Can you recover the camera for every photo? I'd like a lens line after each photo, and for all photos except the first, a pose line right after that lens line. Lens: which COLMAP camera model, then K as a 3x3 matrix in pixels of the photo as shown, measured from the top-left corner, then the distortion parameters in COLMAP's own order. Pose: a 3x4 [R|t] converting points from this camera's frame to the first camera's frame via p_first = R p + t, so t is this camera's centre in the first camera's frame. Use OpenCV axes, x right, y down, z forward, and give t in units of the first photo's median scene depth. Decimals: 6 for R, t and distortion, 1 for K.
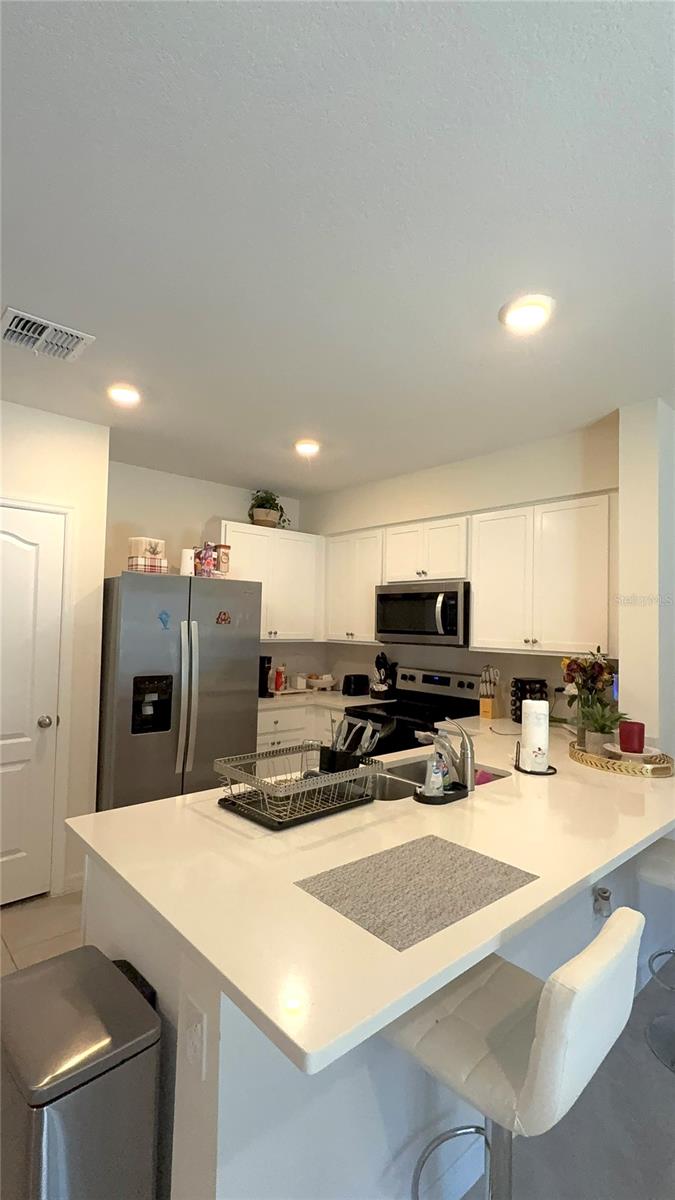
lens RADIAL K [[552.8, 0, 334.5], [0, 552.8, 597.8], [0, 0, 1]] dist [0.005172, 0.000147]
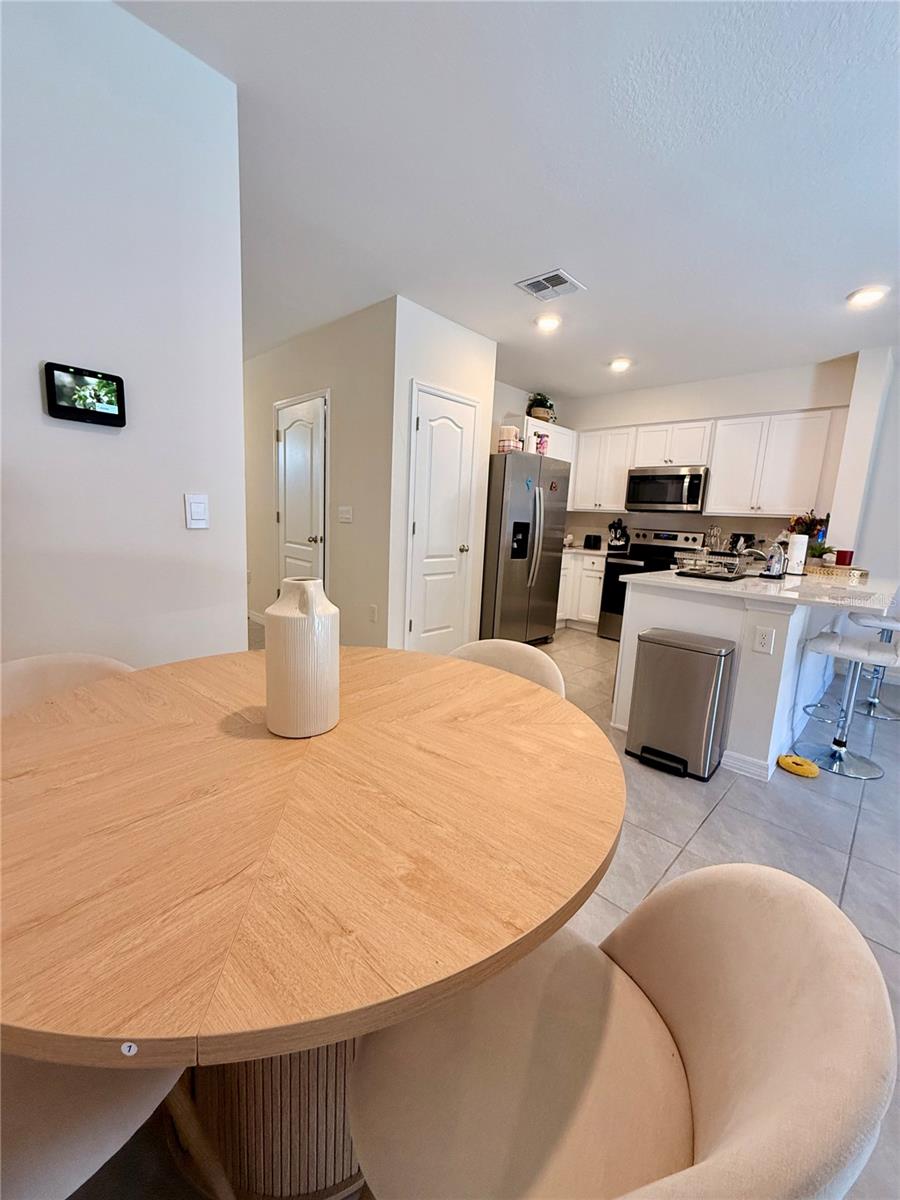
lens RADIAL K [[487.2, 0, 453.6], [0, 487.2, 599.0], [0, 0, 1]] dist [0.001113, 0.000238]
pose [[0.996796, 0.017697, 0.078006, -0.529786], [-0.034016, 0.976427, 0.213149, 0.058580], [-0.072395, -0.215119, 0.973901, -0.289657]]
